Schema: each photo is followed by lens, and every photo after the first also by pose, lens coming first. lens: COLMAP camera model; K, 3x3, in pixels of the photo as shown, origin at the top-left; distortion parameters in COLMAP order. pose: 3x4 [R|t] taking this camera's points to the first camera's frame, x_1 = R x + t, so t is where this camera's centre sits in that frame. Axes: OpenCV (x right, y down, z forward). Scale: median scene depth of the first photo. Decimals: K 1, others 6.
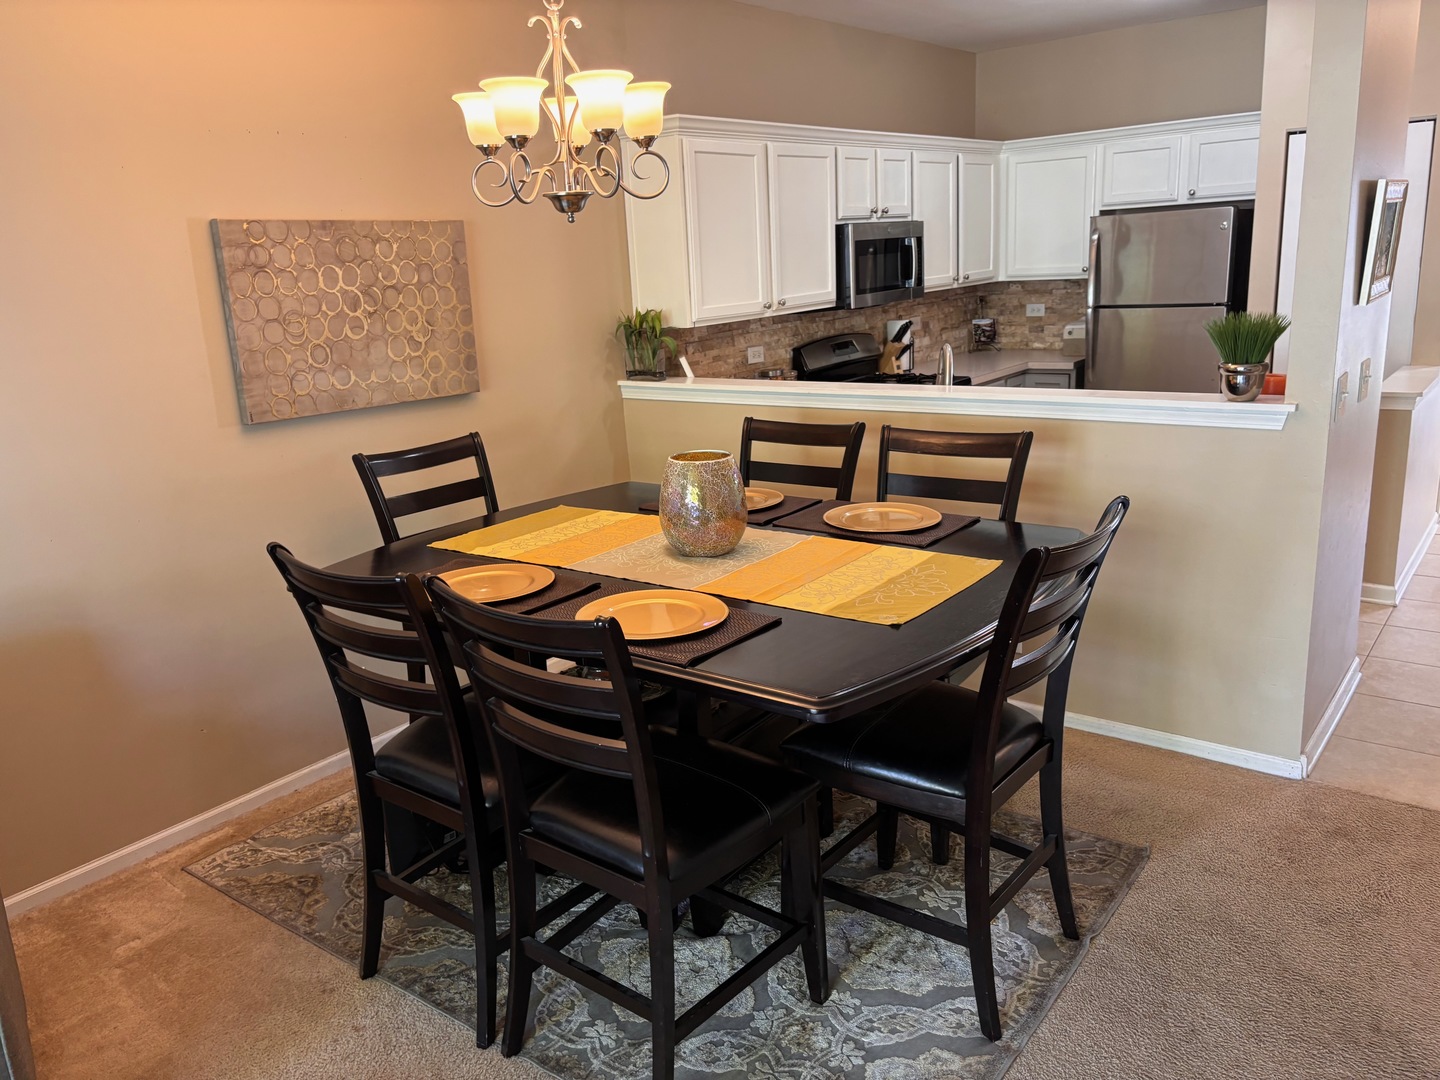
lens RADIAL K [[1087.7, 0, 728.7], [0, 1087.7, 535.3], [0, 0, 1]] dist [0.062340, -0.060787]
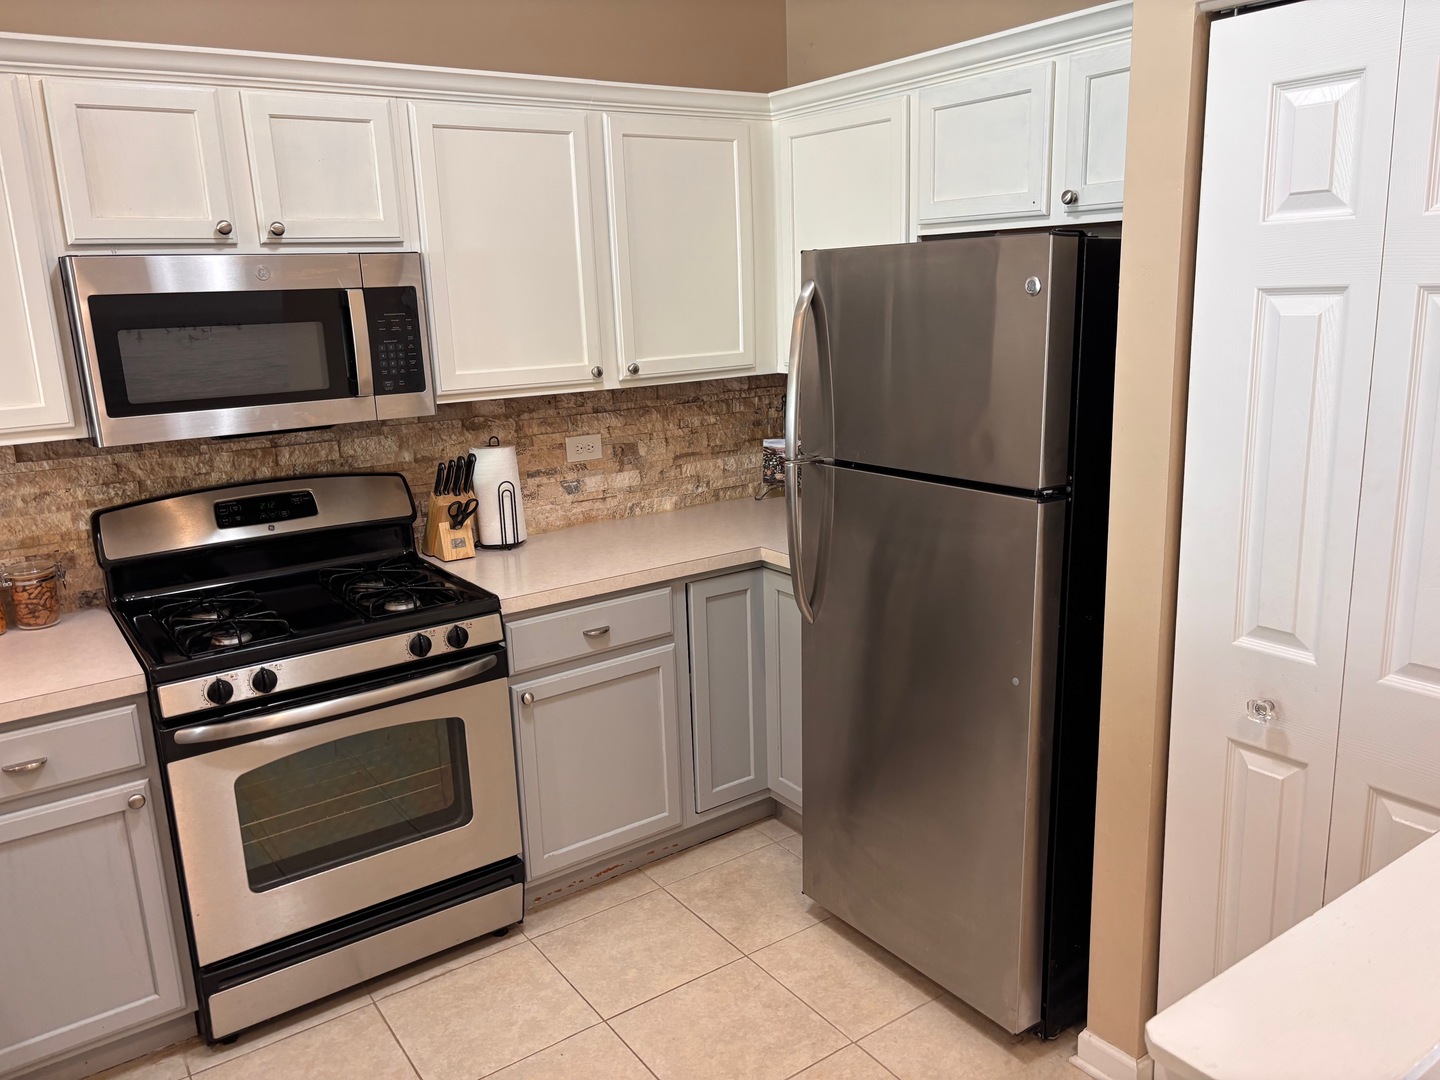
lens RADIAL K [[1087.7, 0, 734.7], [0, 1087.7, 544.3], [0, 0, 1]] dist [0.062340, -0.060787]
pose [[0.950589, 0.092967, -0.296206, 0.446598], [-0.095745, 0.995393, 0.005147, -0.177250], [0.295320, 0.023468, 0.955110, 0.590852]]
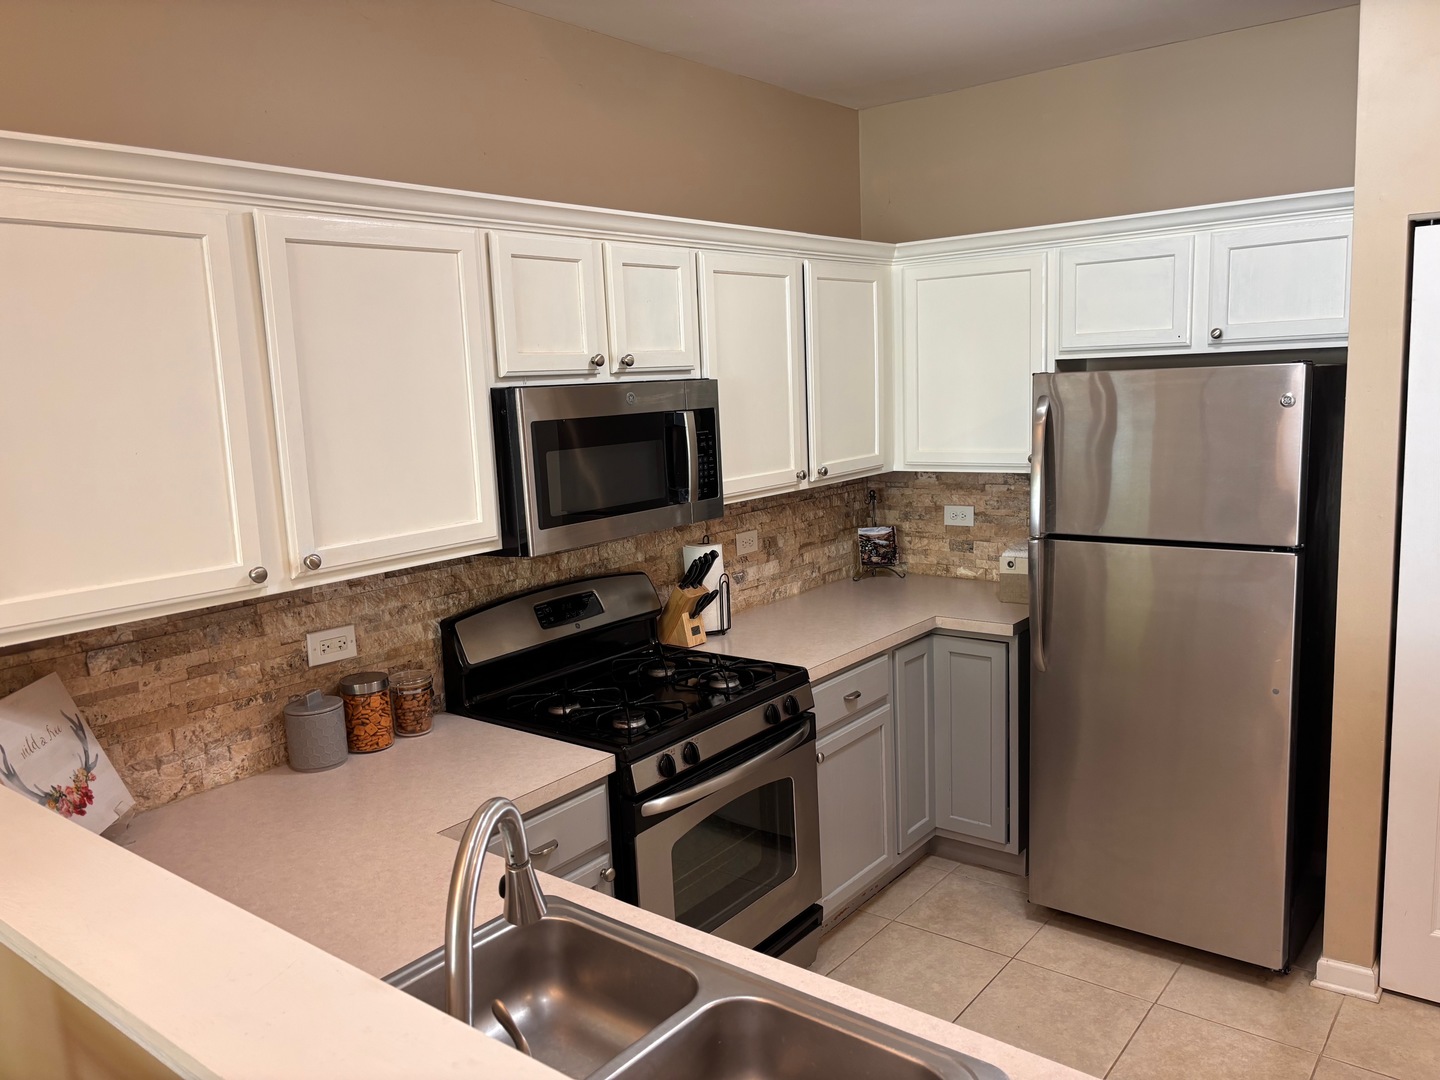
lens RADIAL K [[1087.7, 0, 716.0], [0, 1087.7, 552.1], [0, 0, 1]] dist [0.062340, -0.060787]
pose [[0.999705, 0.015028, -0.019062, 0.186337], [-0.016758, 0.995418, -0.094138, -0.149852], [0.017560, 0.094430, 0.995377, 0.469157]]
